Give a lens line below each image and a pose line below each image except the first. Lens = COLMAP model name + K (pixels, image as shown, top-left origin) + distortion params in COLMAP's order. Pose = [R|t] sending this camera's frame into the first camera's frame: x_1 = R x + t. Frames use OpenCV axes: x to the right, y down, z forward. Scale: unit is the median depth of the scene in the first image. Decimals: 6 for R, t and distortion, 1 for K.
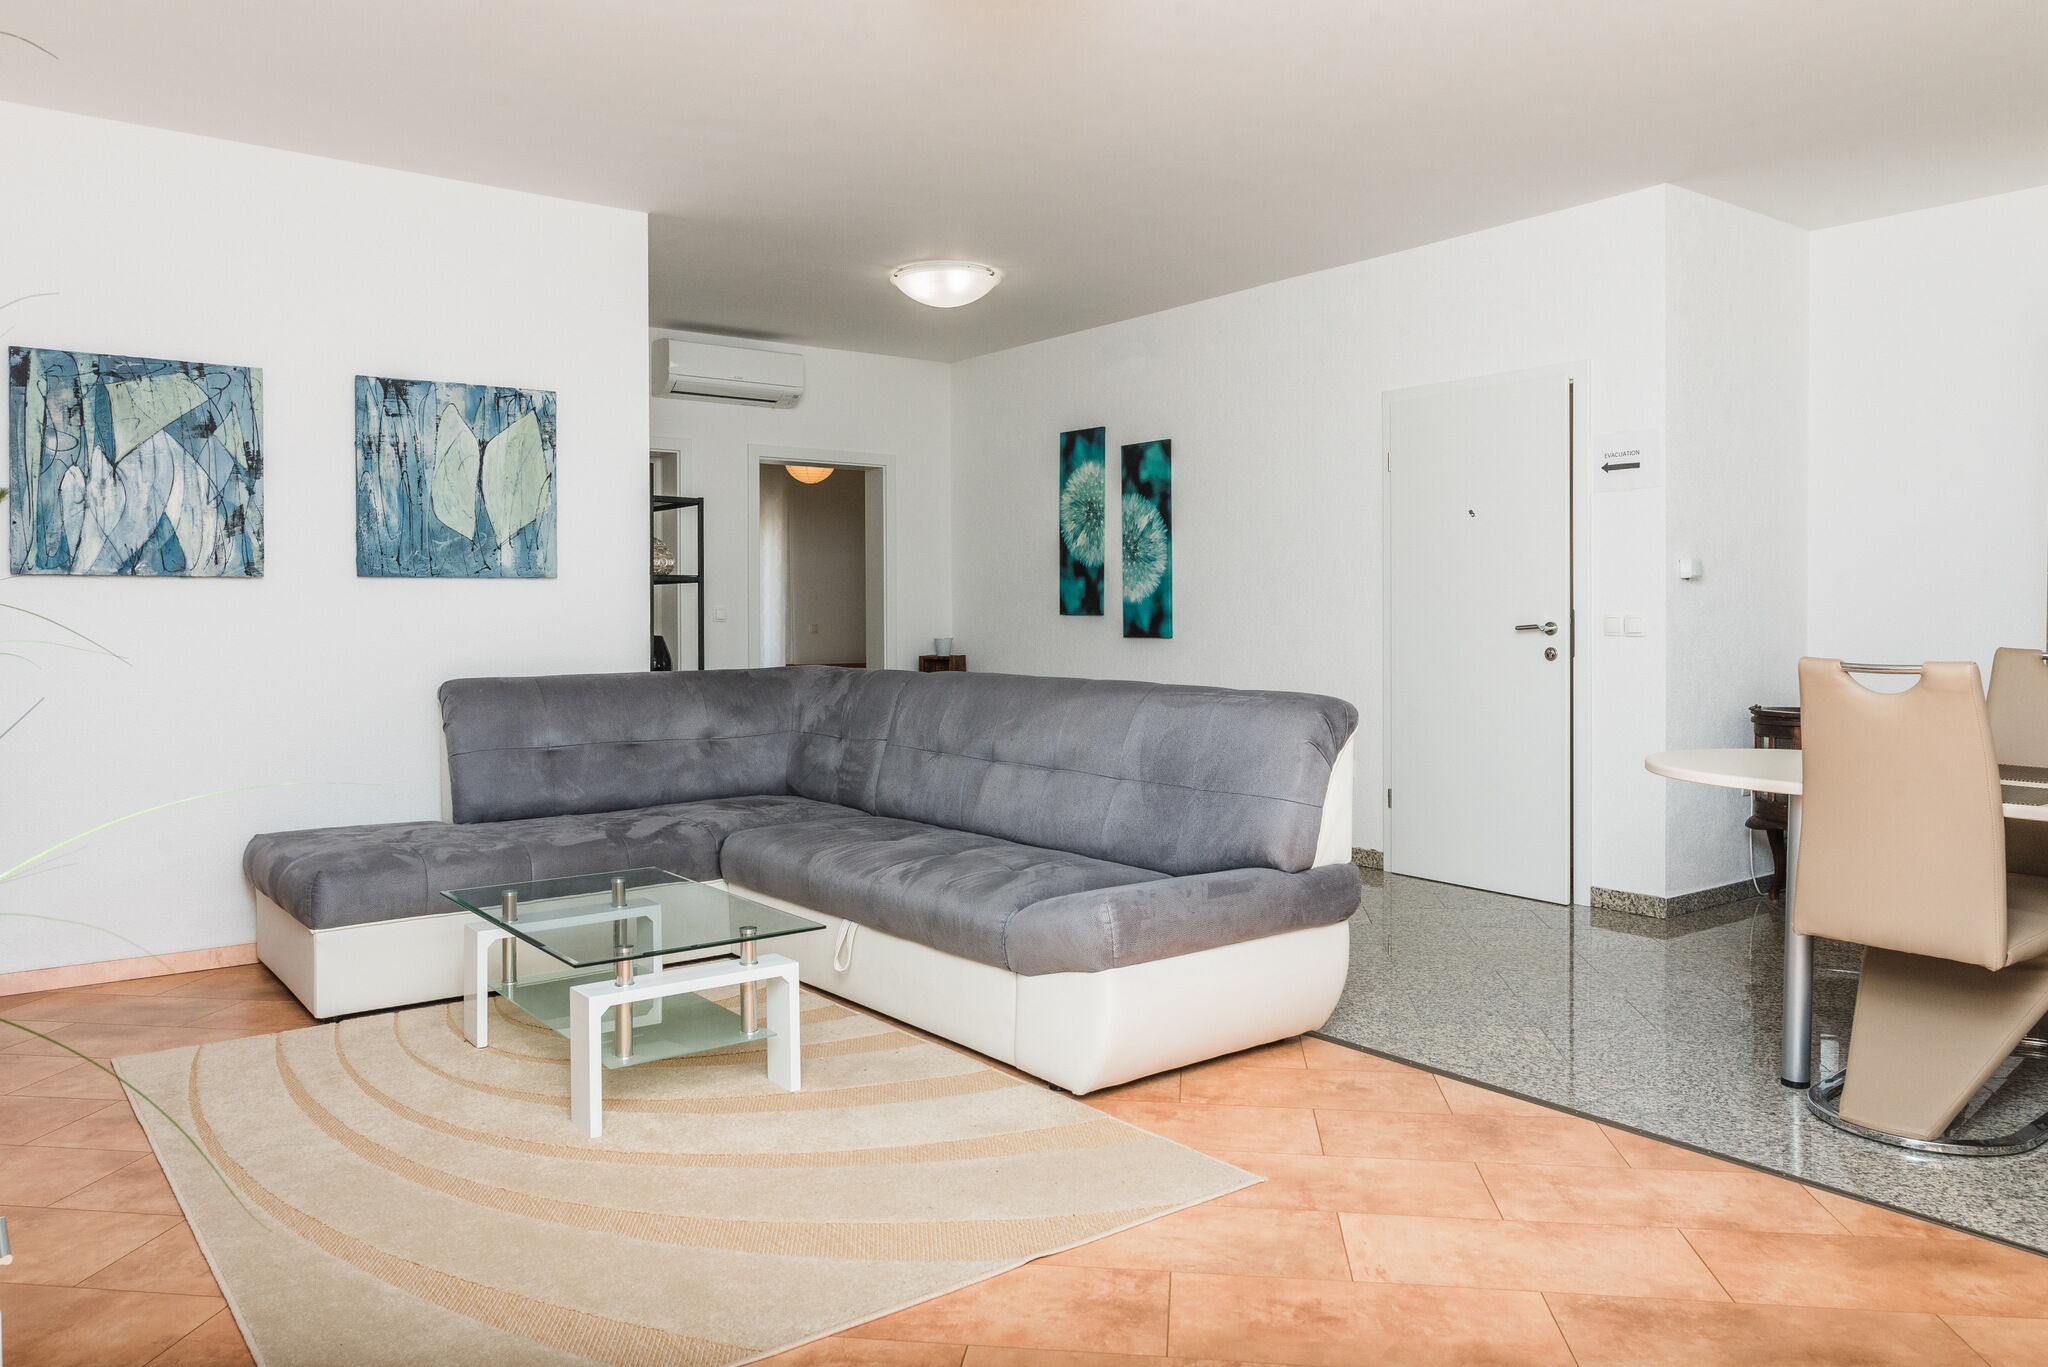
lens RADIAL K [[1422.0, 0, 1027.3], [0, 1422.0, 631.8], [0, 0, 1]] dist [0.000644, -0.005089]
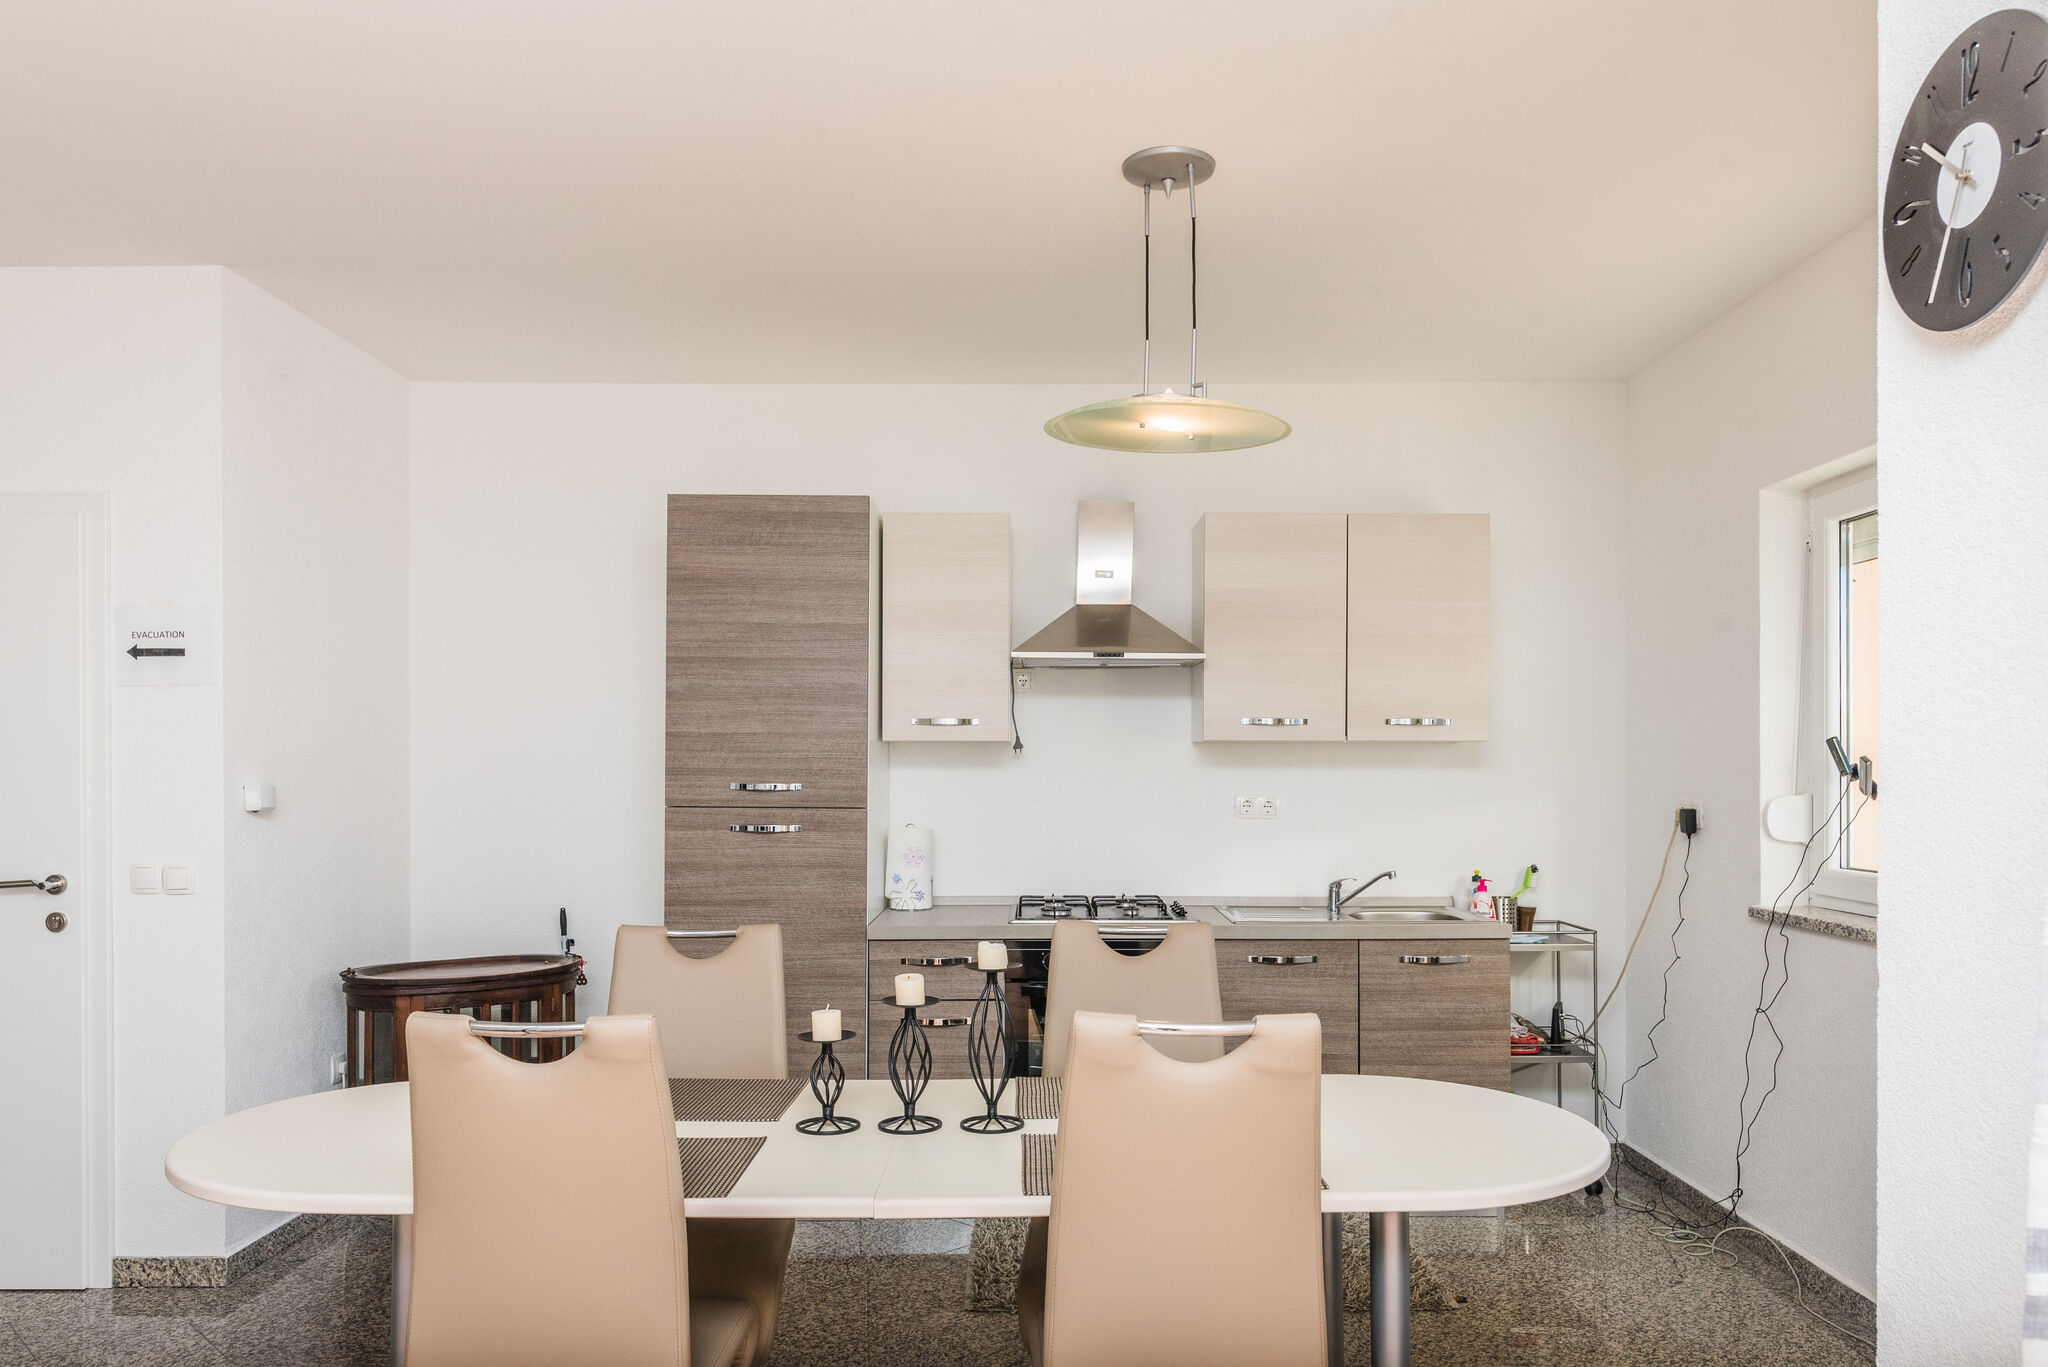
lens RADIAL K [[1422.0, 0, 1026.6], [0, 1422.0, 772.5], [0, 0, 1]] dist [0.000644, -0.005089]
pose [[0.609086, 0.002676, 0.793100, 0.128939], [0.007846, 0.999925, -0.009399, -0.049012], [-0.793065, 0.011947, 0.609019, 0.245480]]
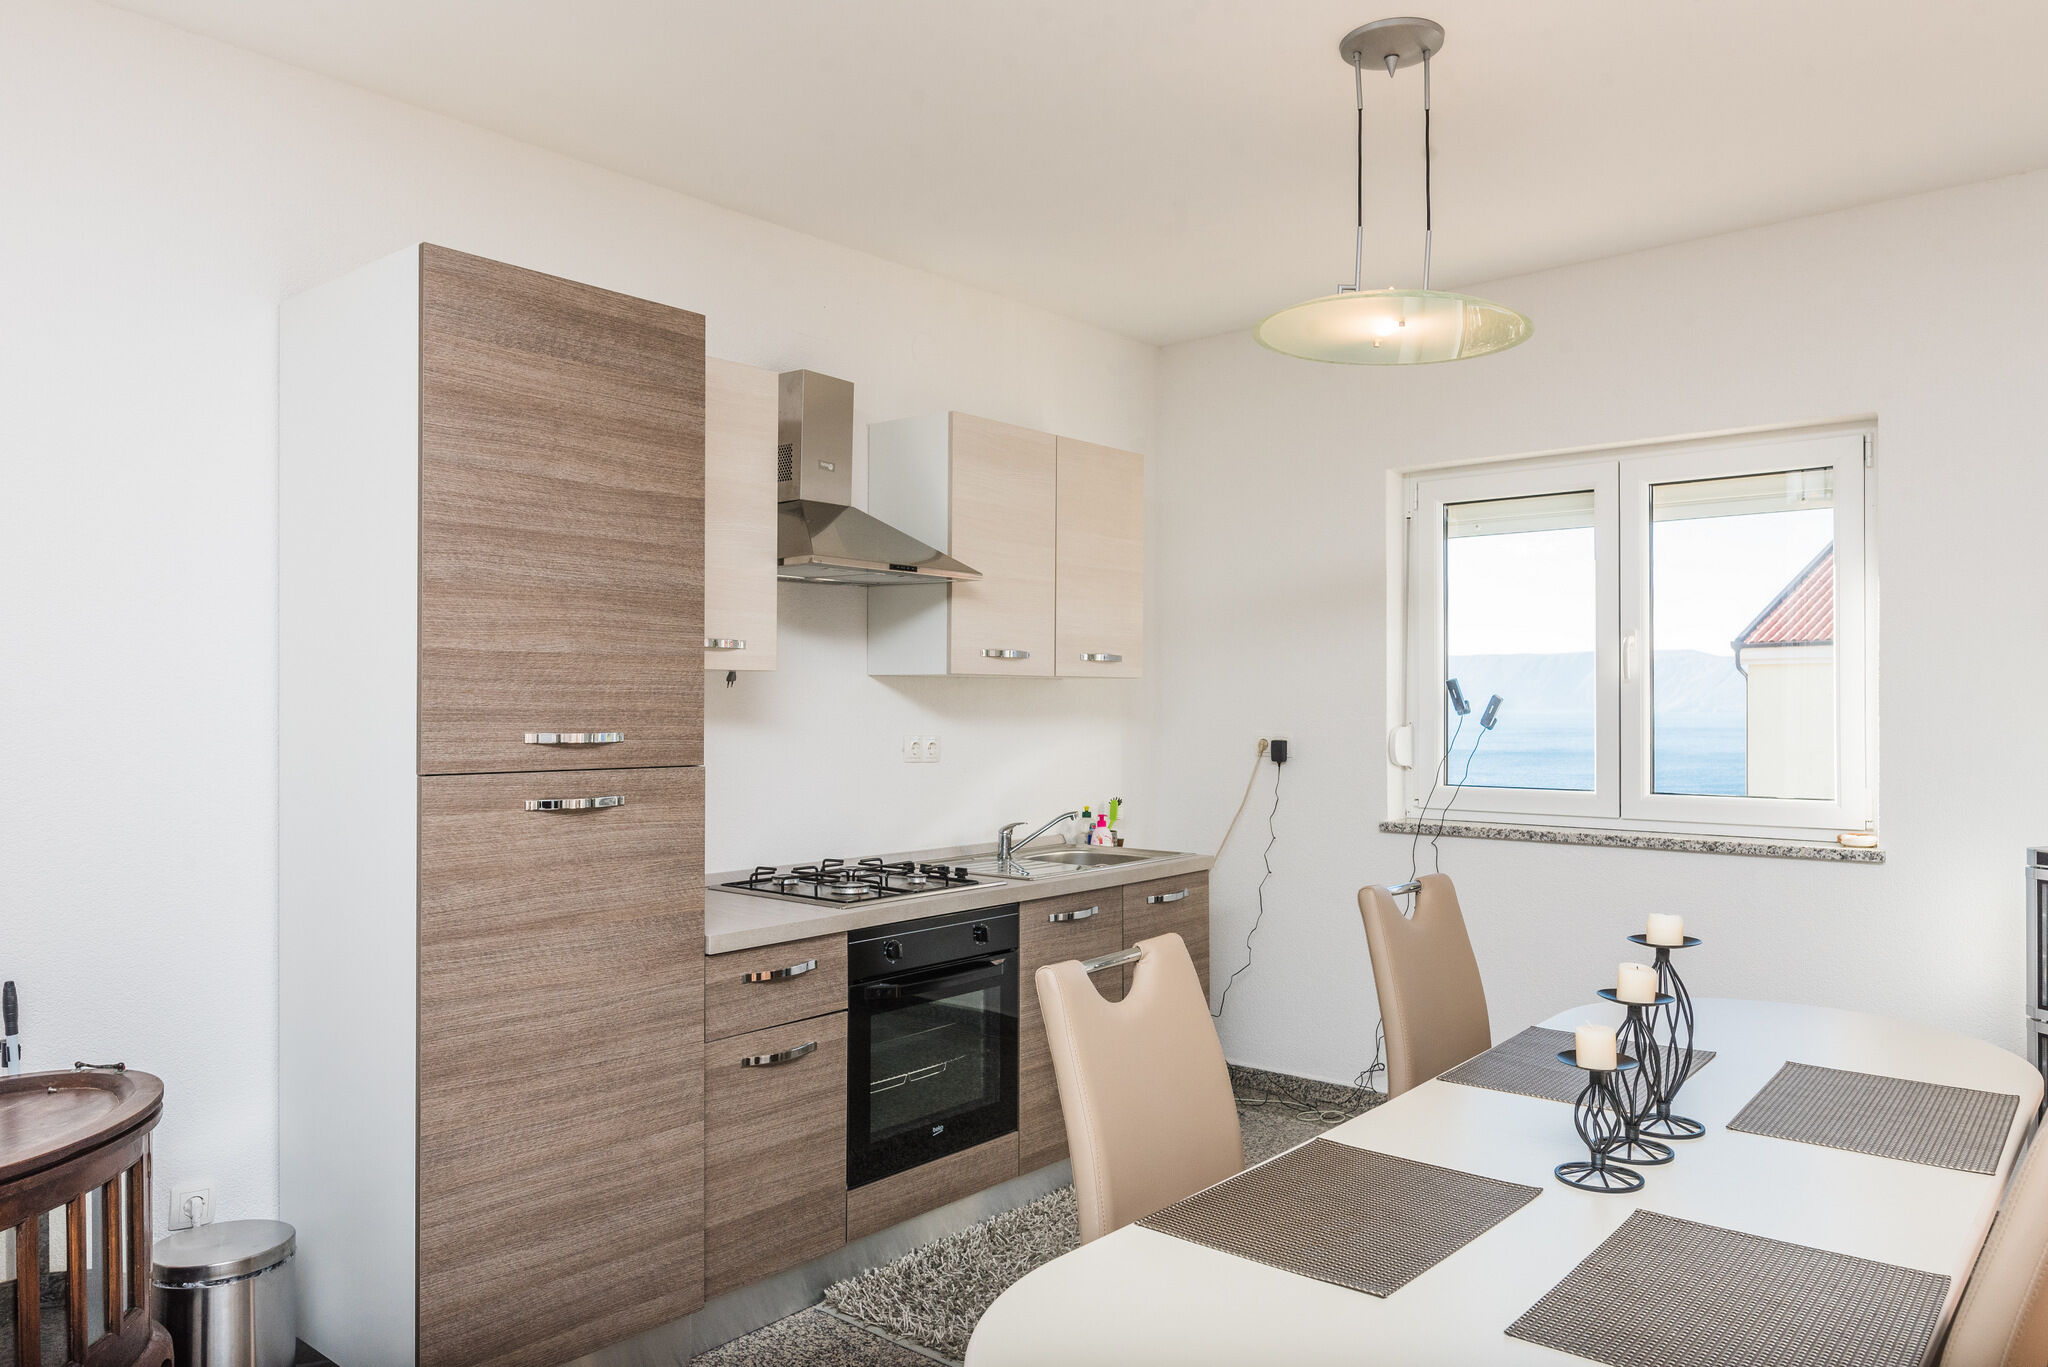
lens RADIAL K [[1422.0, 0, 1010.2], [0, 1422.0, 701.2], [0, 0, 1]] dist [0.000644, -0.005089]
pose [[-0.207789, 0.004563, 0.978163, 0.143159], [0.016224, 0.999868, -0.001218, -0.060732], [-0.978039, 0.015617, -0.207836, 0.858322]]
